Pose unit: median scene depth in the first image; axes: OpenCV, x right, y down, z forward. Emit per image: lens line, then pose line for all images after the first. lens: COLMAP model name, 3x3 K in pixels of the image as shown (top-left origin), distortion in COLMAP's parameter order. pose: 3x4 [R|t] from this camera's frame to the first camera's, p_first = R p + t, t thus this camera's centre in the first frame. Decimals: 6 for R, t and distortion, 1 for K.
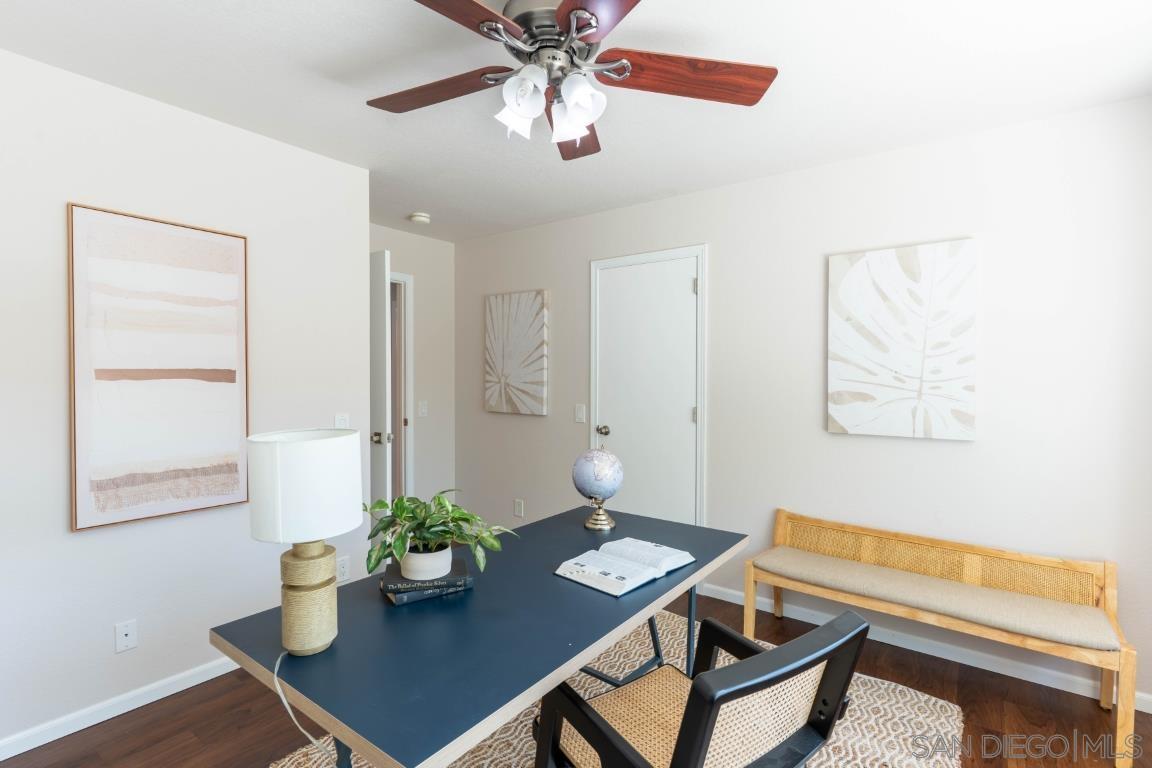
lens RADIAL K [[557.8, 0, 576.0], [0, 557.8, 384.0], [0, 0, 1]] dist [0.016711, -0.000724]
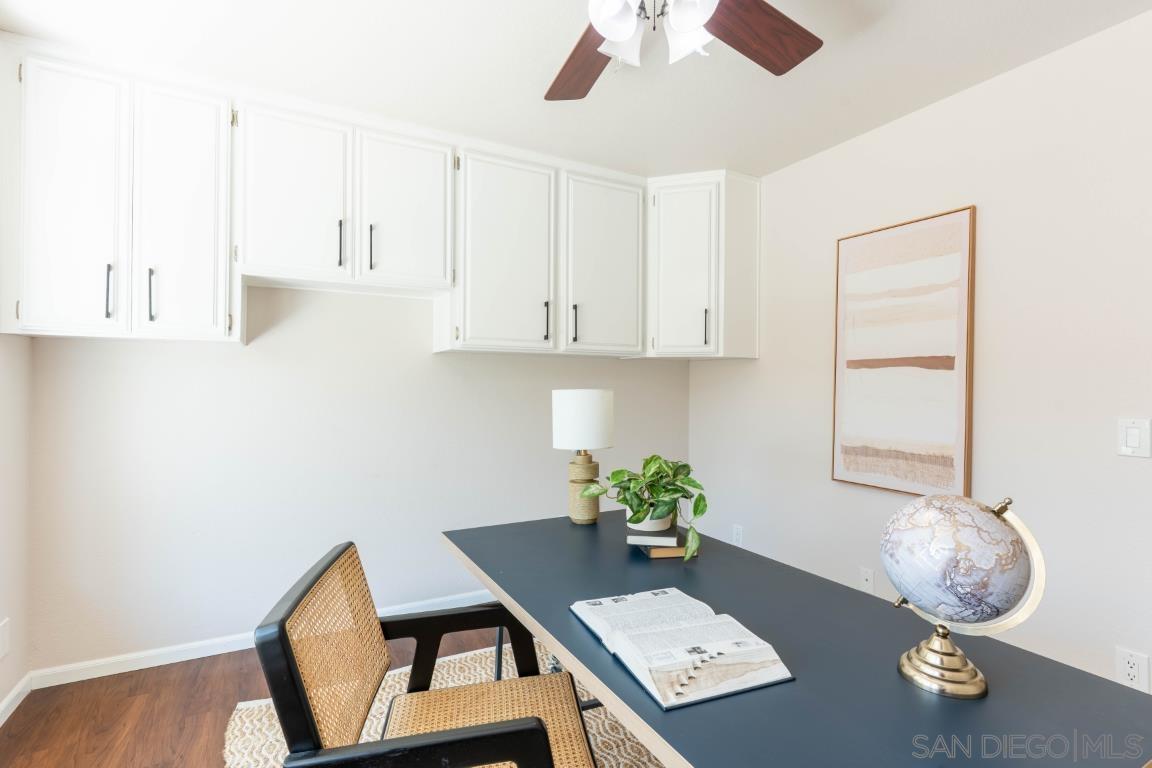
lens RADIAL K [[557.8, 0, 576.0], [0, 557.8, 384.0], [0, 0, 1]] dist [0.016711, -0.000724]
pose [[-0.404840, -0.005064, -0.914373, 0.531676], [-0.026180, 0.999639, 0.006055, 0.034058], [0.914013, 0.026390, -0.404827, 0.874388]]
